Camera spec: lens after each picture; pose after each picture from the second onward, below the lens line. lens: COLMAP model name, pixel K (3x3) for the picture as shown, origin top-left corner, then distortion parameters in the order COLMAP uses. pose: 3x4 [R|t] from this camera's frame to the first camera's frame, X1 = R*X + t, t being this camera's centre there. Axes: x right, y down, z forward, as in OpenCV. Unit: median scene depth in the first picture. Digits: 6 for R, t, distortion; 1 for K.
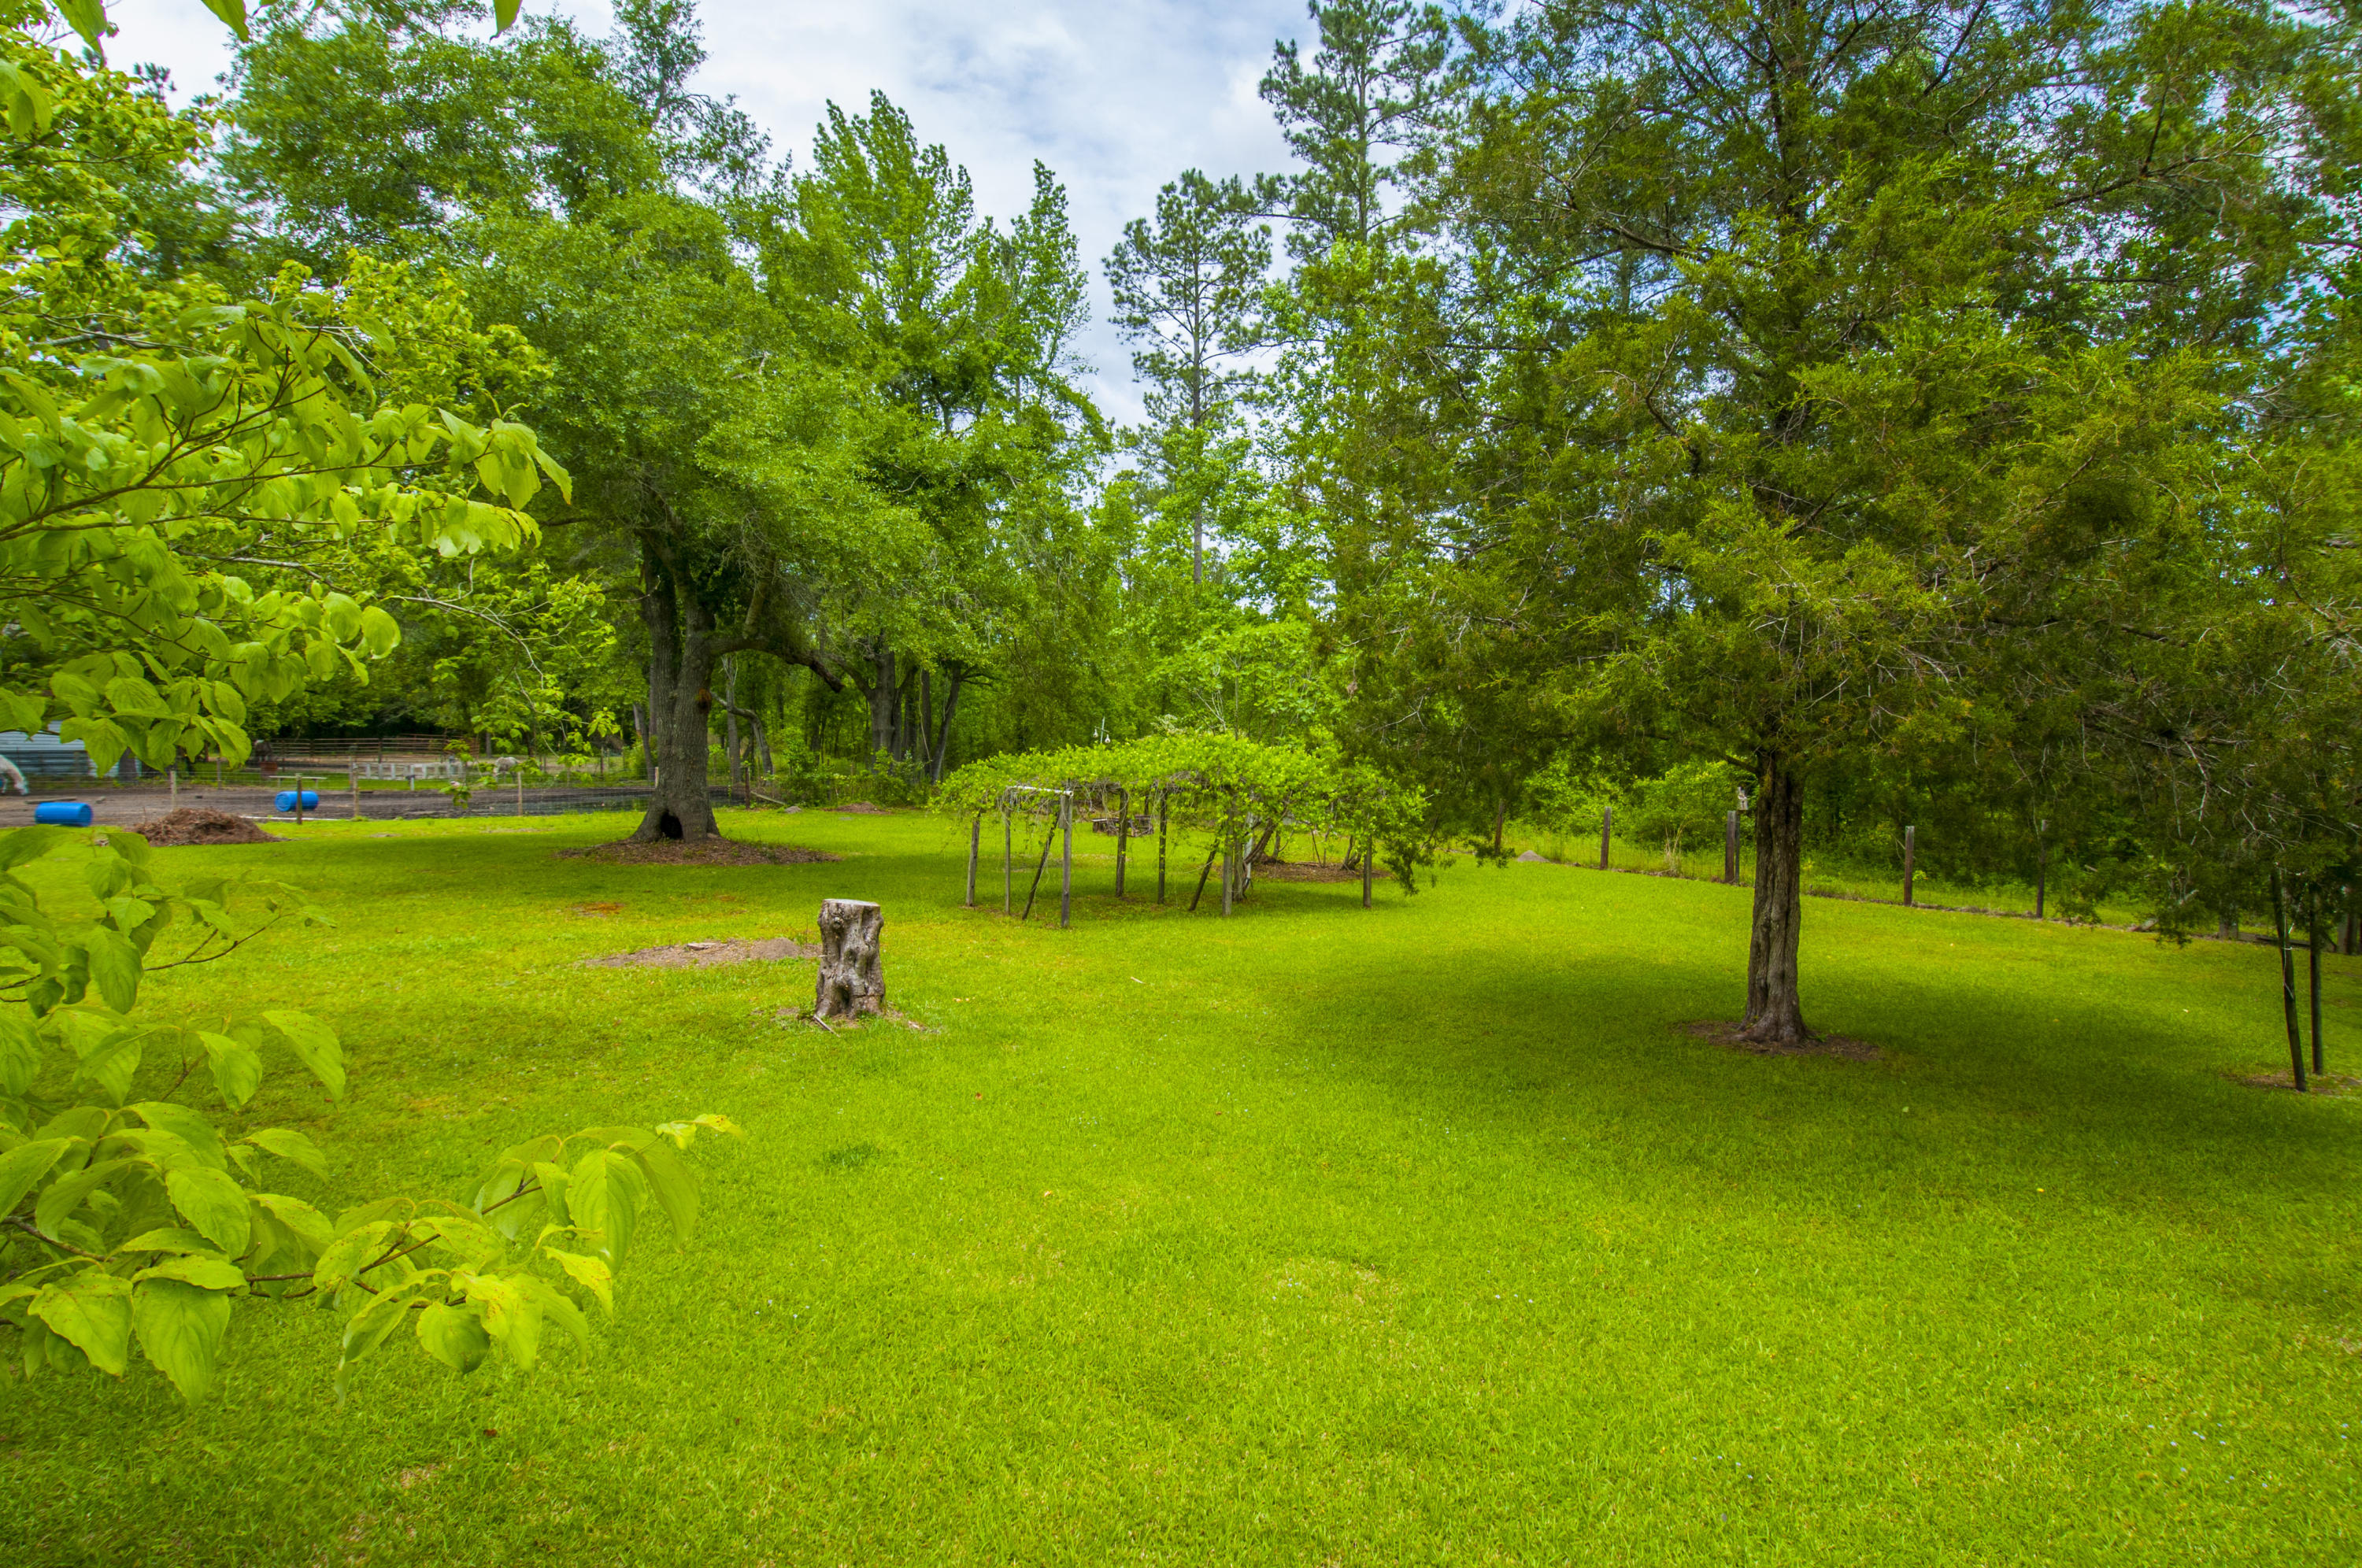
lens RADIAL K [[1244.0, 0, 1175.9], [0, 1244.0, 786.0], [0, 0, 1]] dist [0.000436, 0.000199]
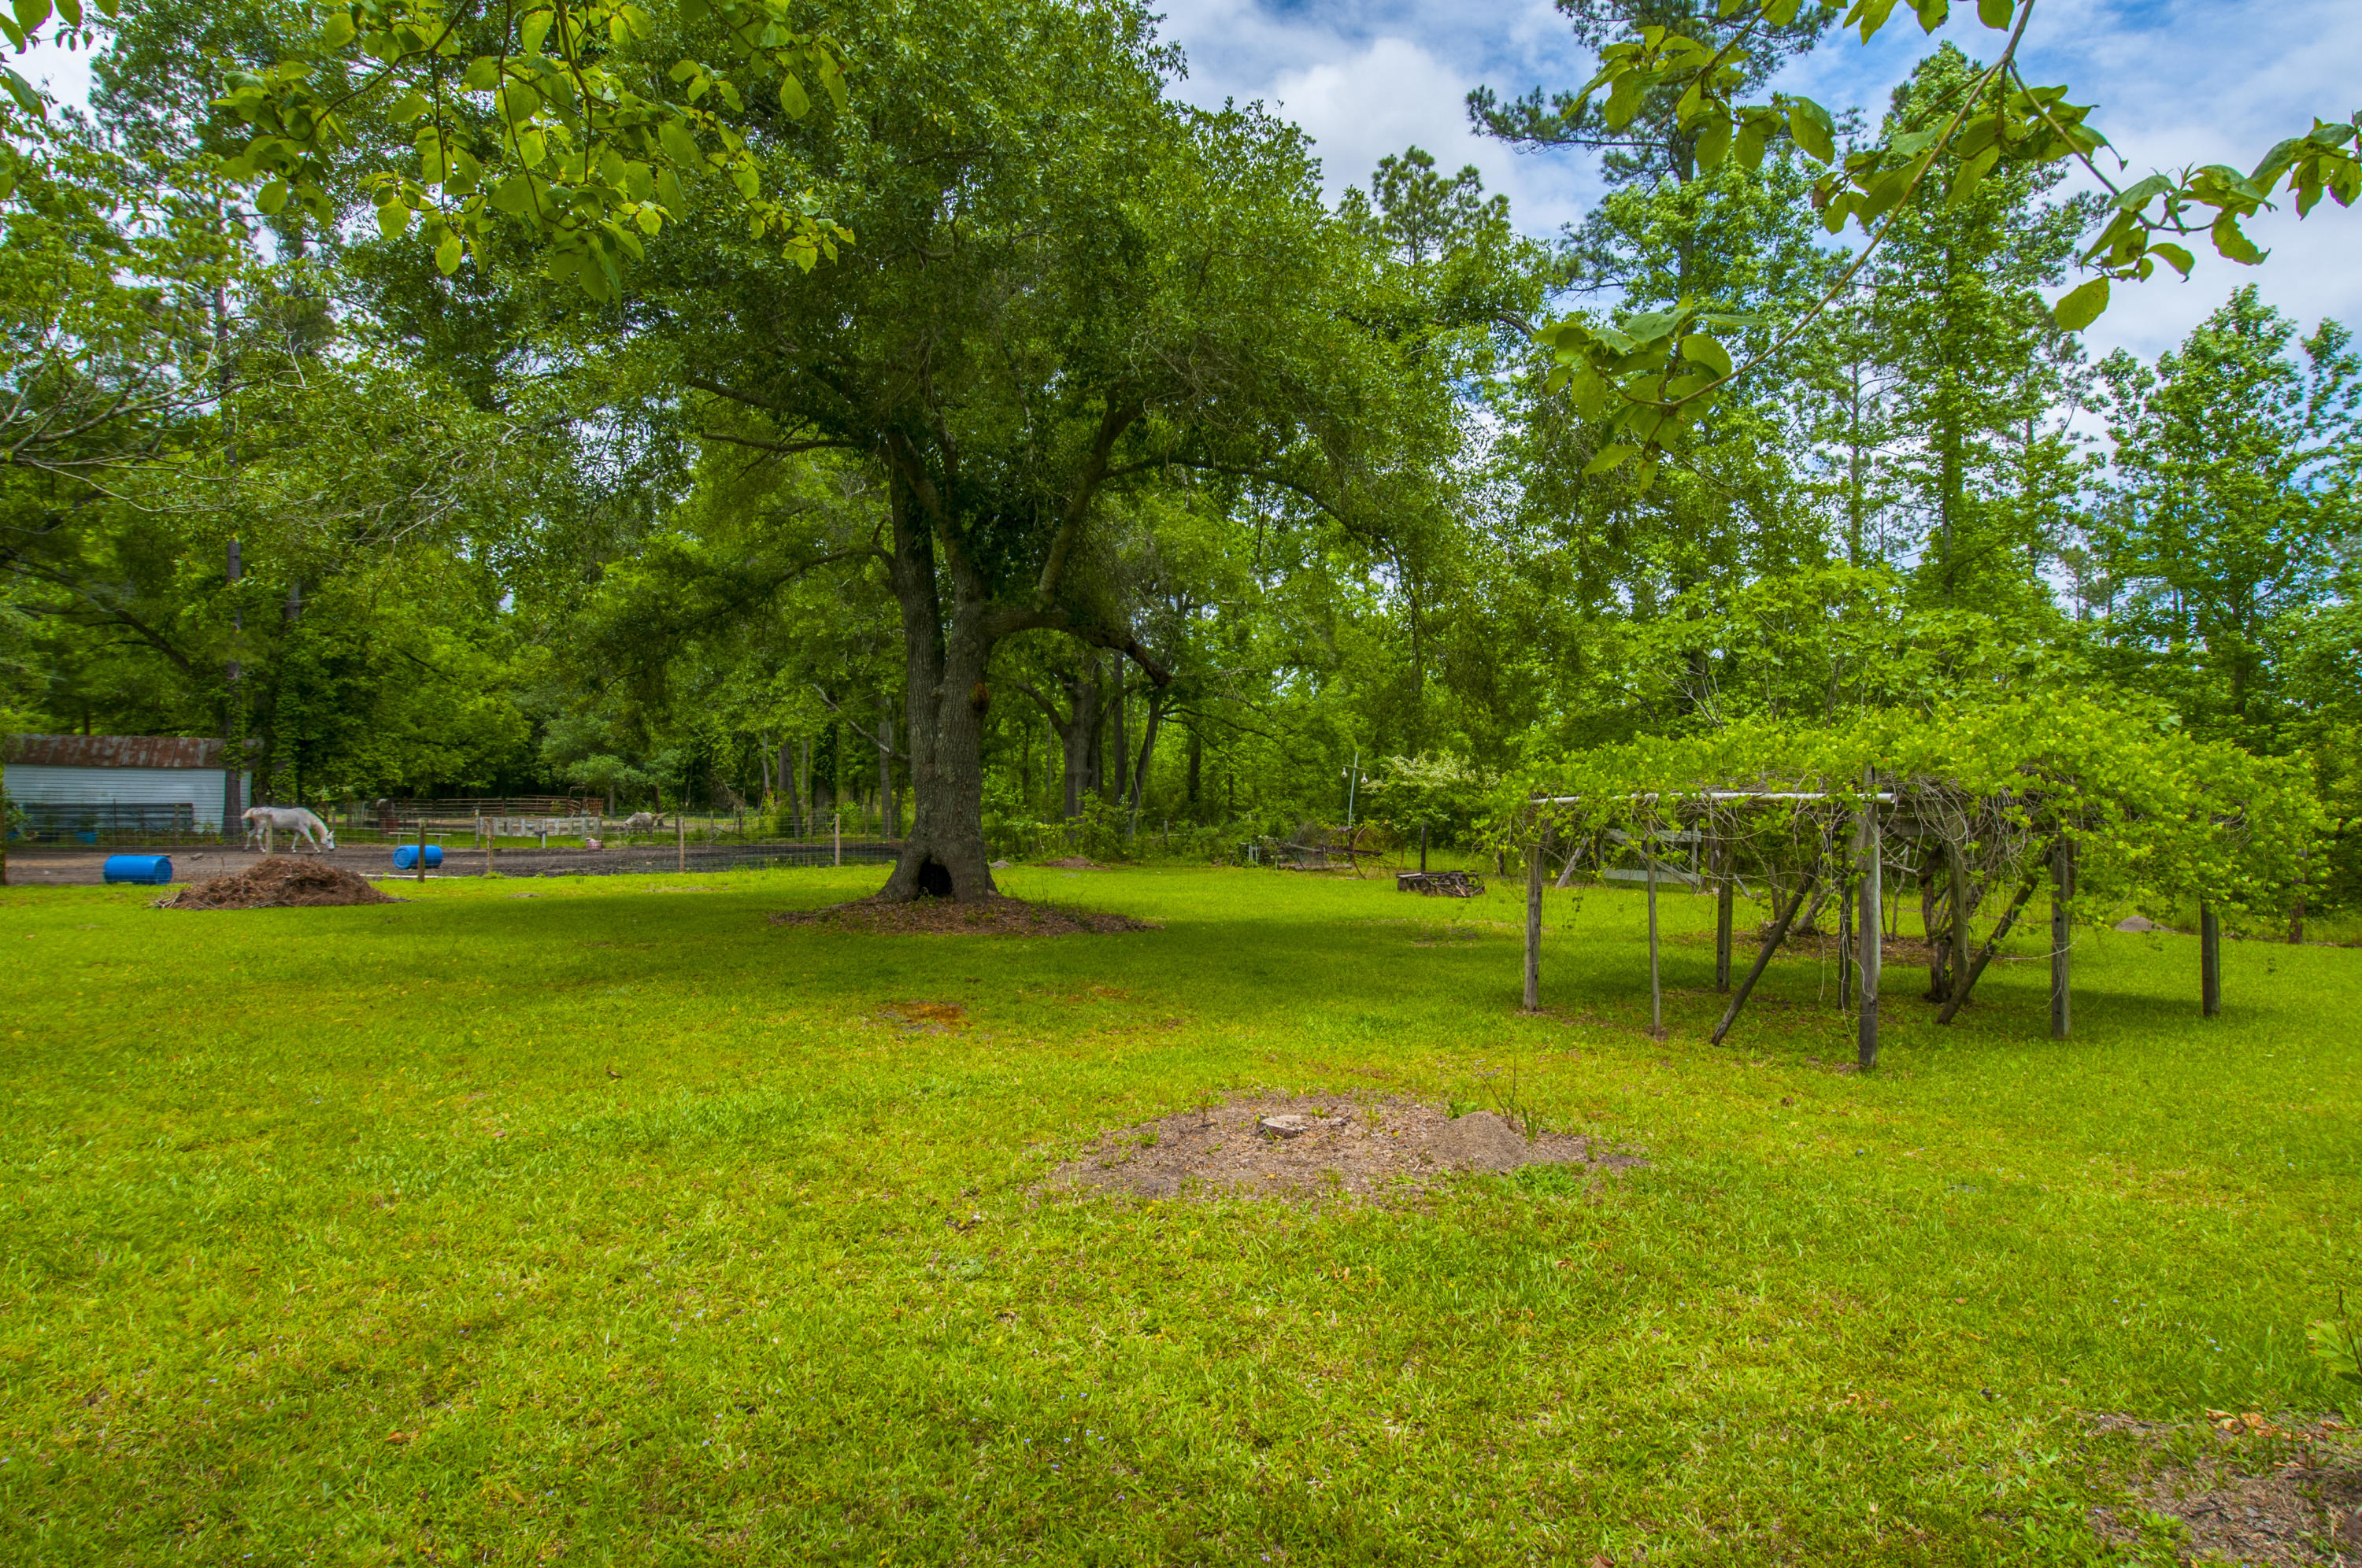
lens RADIAL K [[1224.9, 0, 1185.3], [0, 1224.9, 785.4], [0, 0, 1]] dist [-0.002811, -0.000255]
pose [[0.998455, -0.008245, -0.054949, -0.262364], [0.005251, 0.998505, -0.054412, 0.020977], [0.055316, 0.054040, 0.997005, 0.369746]]
